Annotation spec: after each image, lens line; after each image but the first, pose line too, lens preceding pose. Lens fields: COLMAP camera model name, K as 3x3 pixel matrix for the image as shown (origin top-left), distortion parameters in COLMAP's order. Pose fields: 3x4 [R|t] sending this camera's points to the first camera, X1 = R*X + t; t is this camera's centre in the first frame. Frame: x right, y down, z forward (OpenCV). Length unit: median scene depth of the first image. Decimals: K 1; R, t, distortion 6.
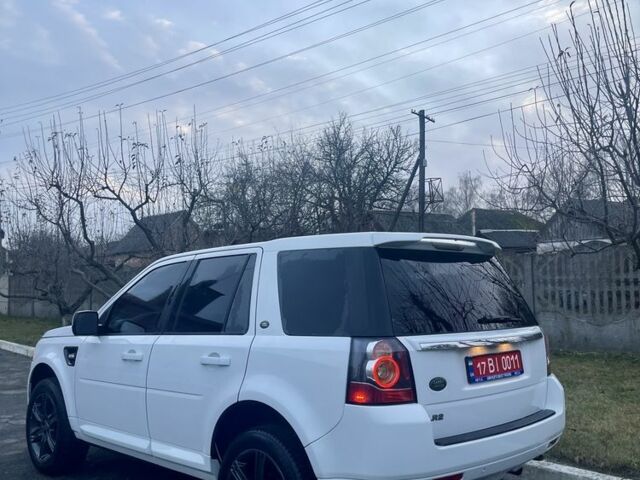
lens RADIAL K [[651.5, 0, 325.0], [0, 651.5, 242.4], [0, 0, 1]] dist [0.046821, -0.016406]
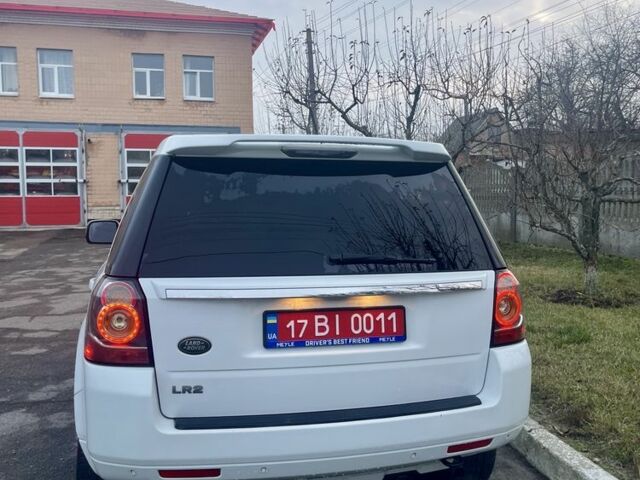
lens RADIAL K [[651.1, 0, 323.8], [0, 651.1, 239.9], [0, 0, 1]] dist [0.048791, -0.024497]
pose [[0.863958, 0.049542, -0.501121, 0.415350], [0.024961, 0.989712, 0.140880, 0.001070], [0.502945, -0.134223, 0.853833, 0.297055]]
